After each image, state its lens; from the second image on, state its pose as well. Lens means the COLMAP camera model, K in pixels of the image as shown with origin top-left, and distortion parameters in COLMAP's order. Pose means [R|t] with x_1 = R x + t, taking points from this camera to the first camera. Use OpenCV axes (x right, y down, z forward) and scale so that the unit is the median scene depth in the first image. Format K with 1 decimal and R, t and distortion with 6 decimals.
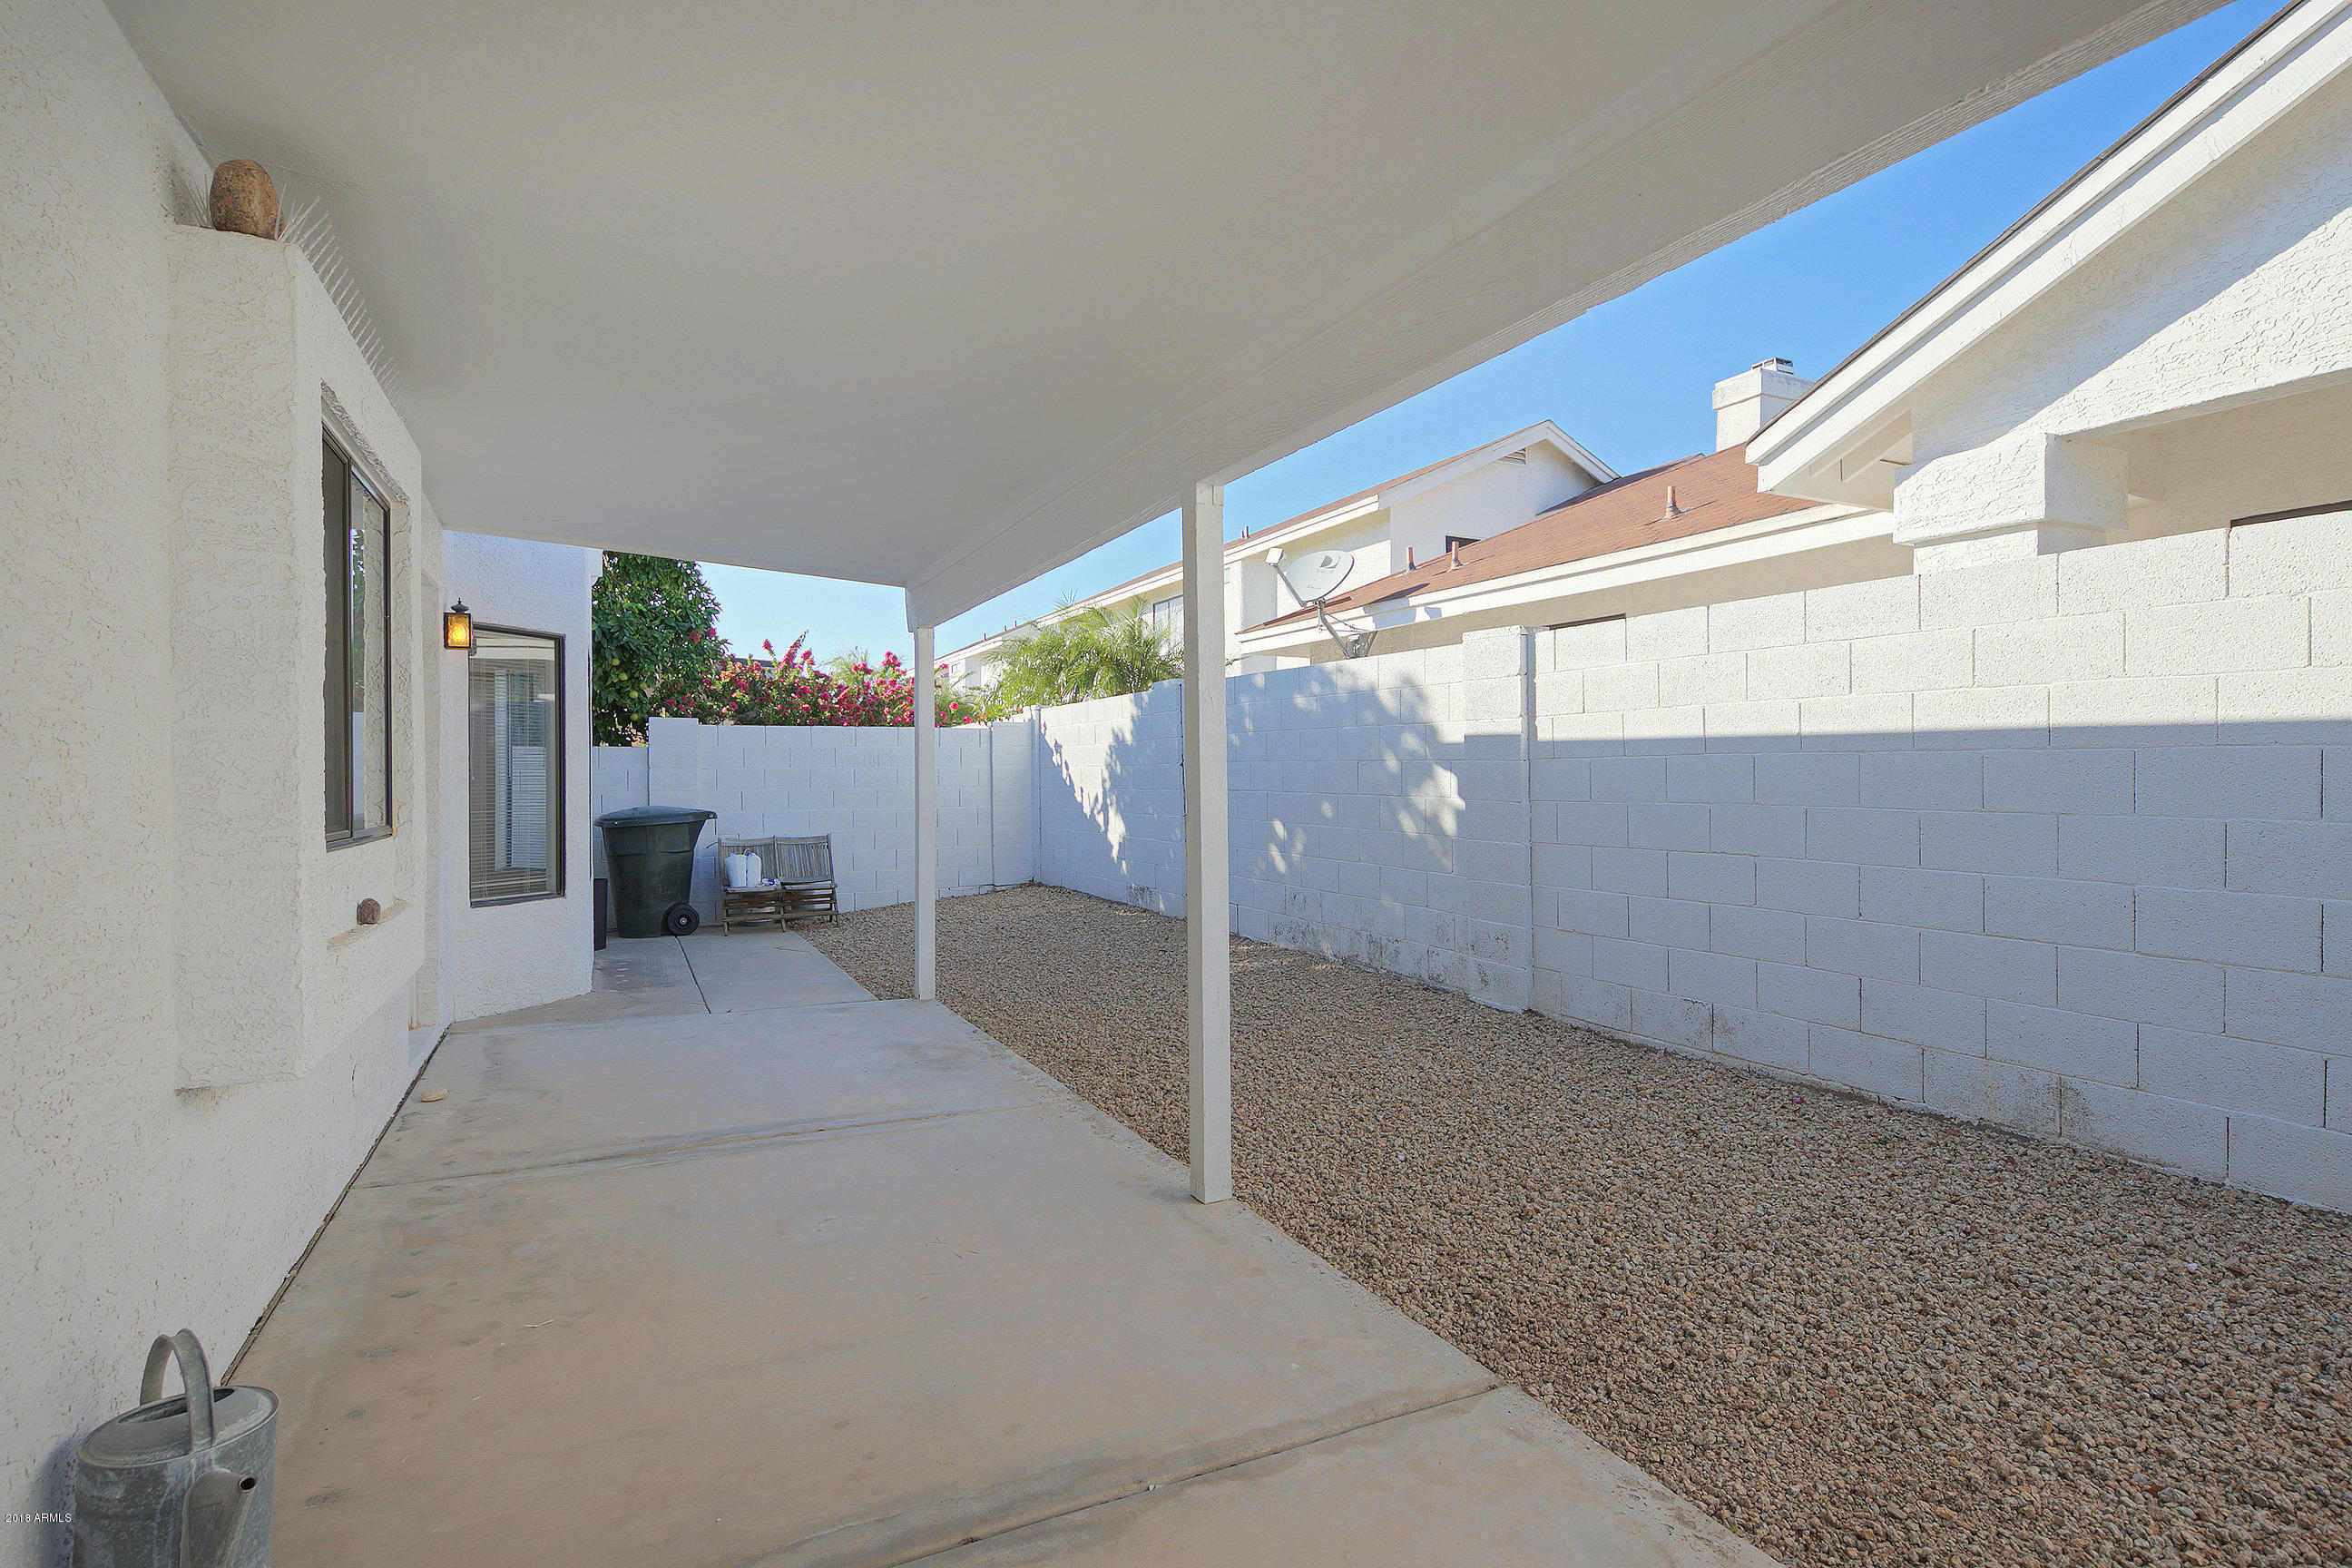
lens RADIAL K [[1153.3, 0, 1172.6], [0, 1153.3, 791.4], [0, 0, 1]] dist [0.005006, 0.000436]
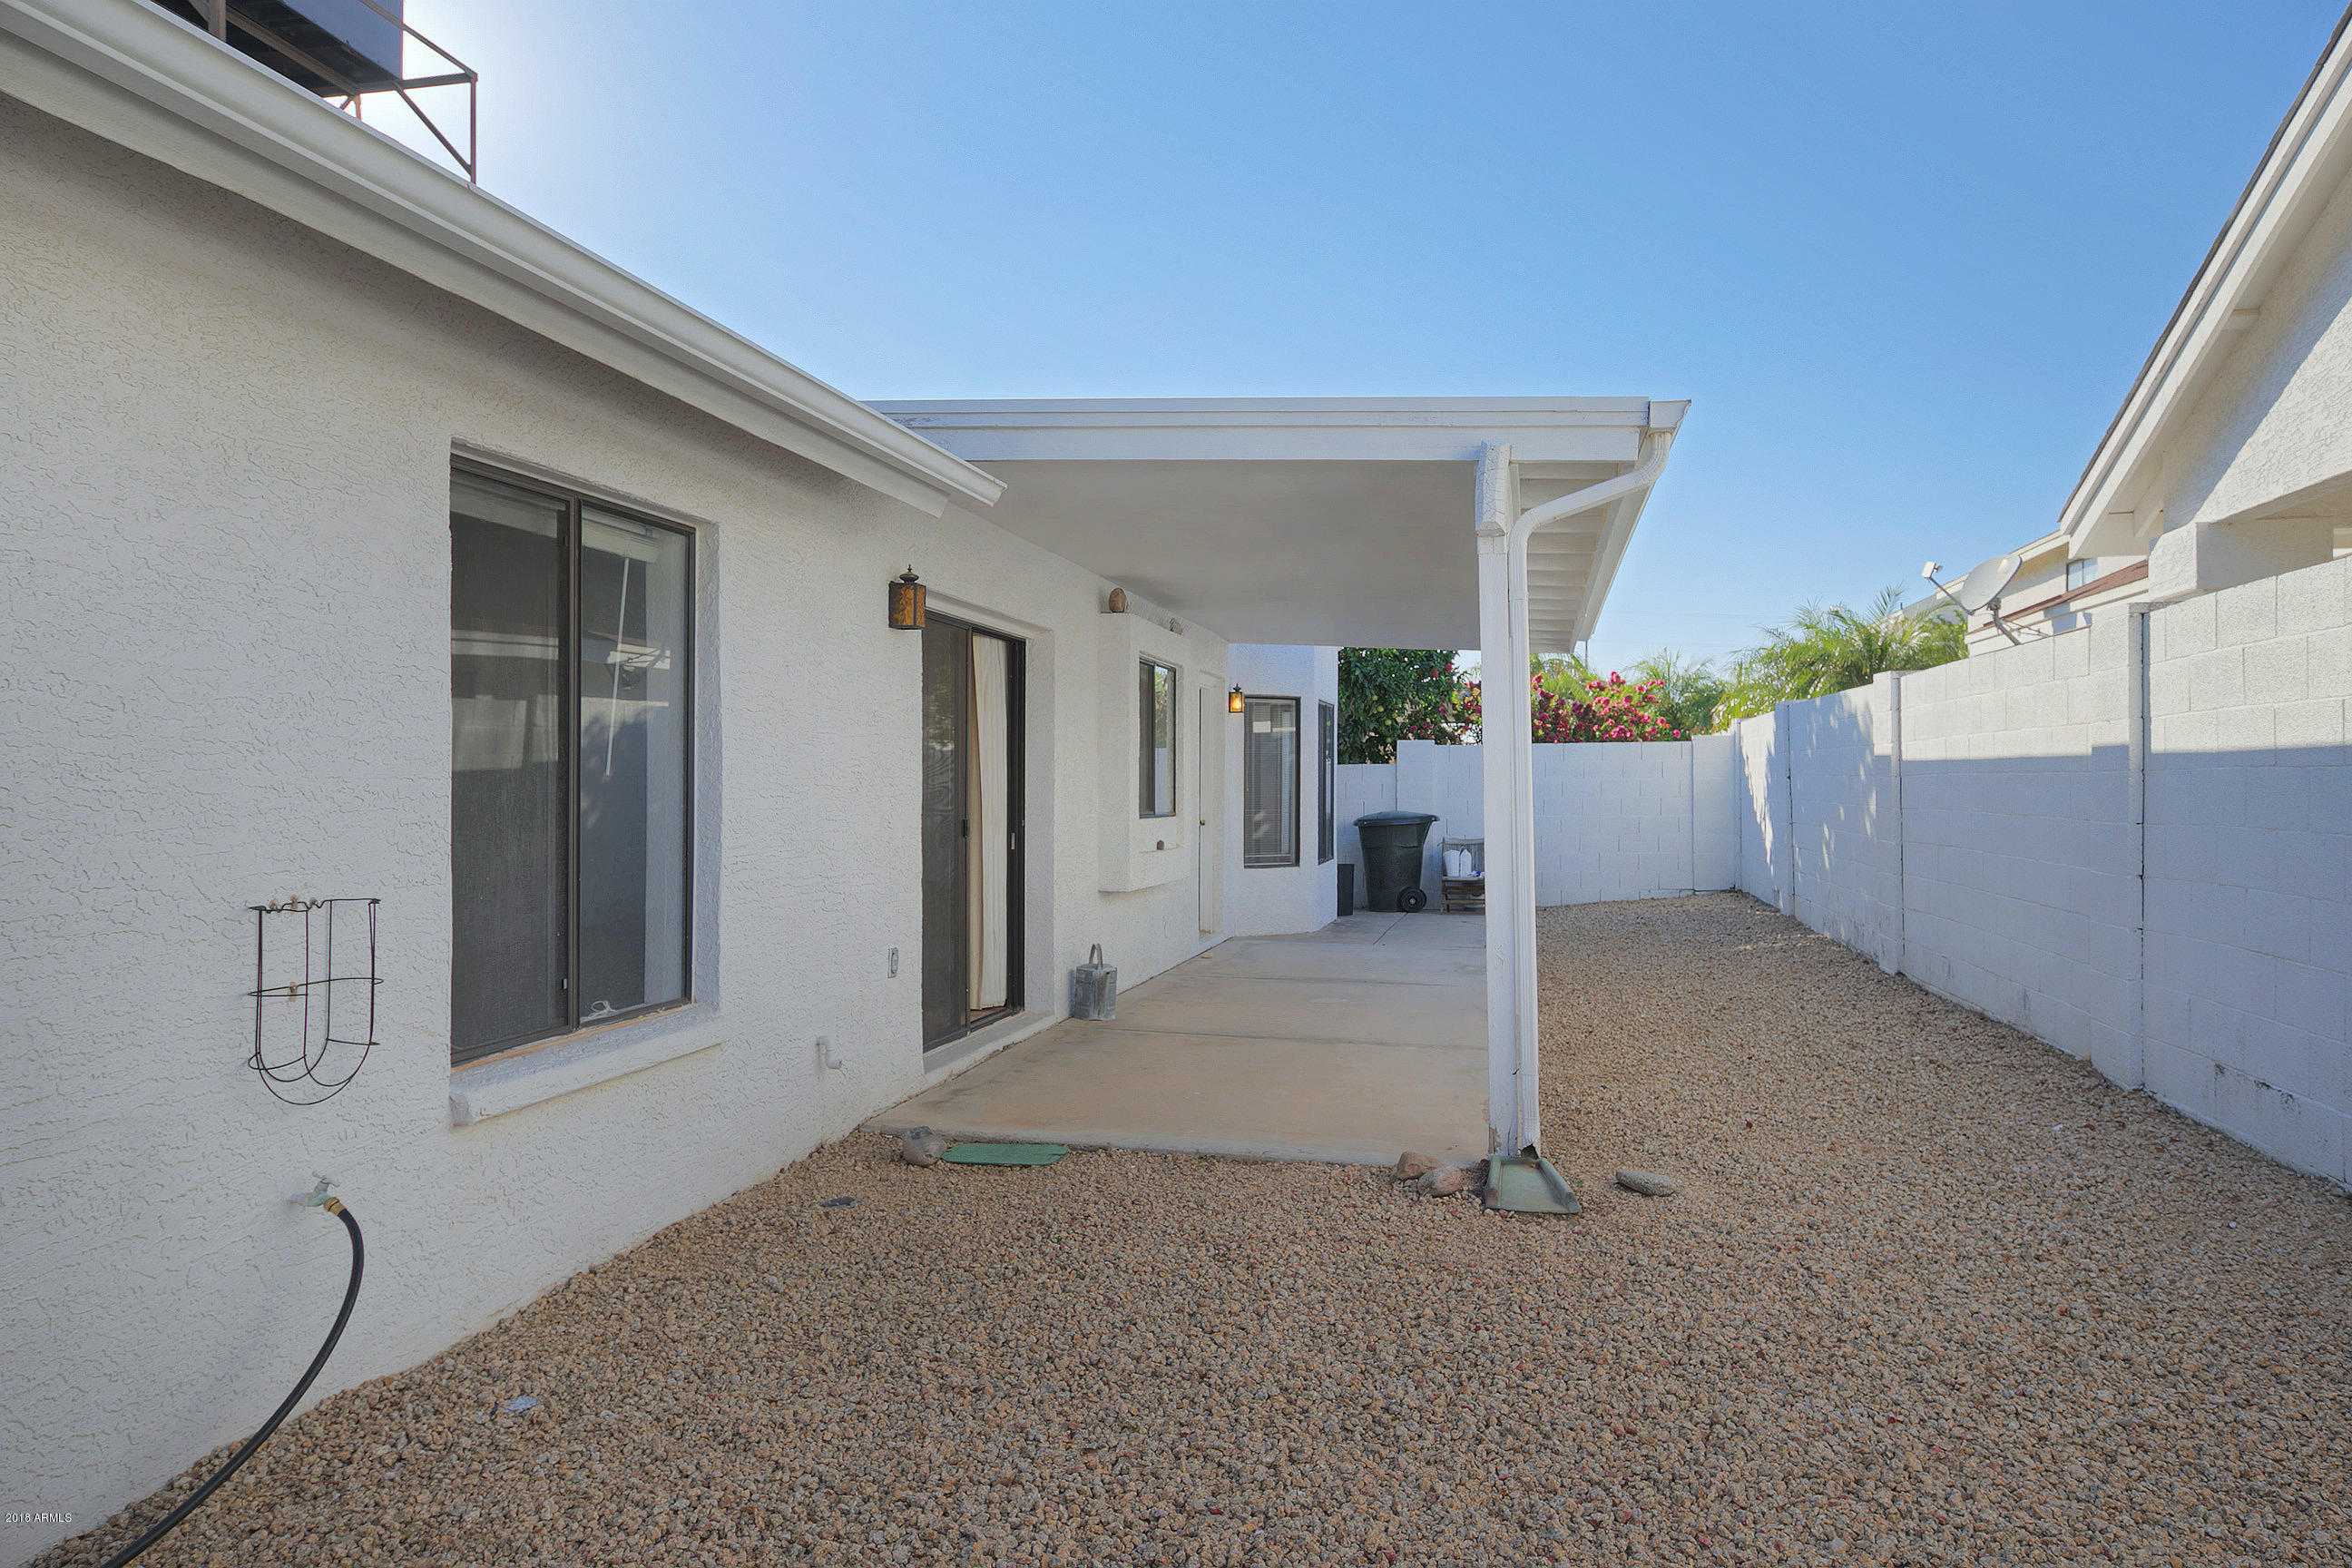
lens RADIAL K [[1538.3, 0, 1175.5], [0, 1538.3, 784.8], [0, 0, 1]] dist [-0.000099, 0.000695]
pose [[0.776073, -0.001962, -0.630640, 0.438420], [-0.005588, 0.999935, -0.009987, 0.002018], [0.630619, 0.011275, 0.776011, -0.477818]]
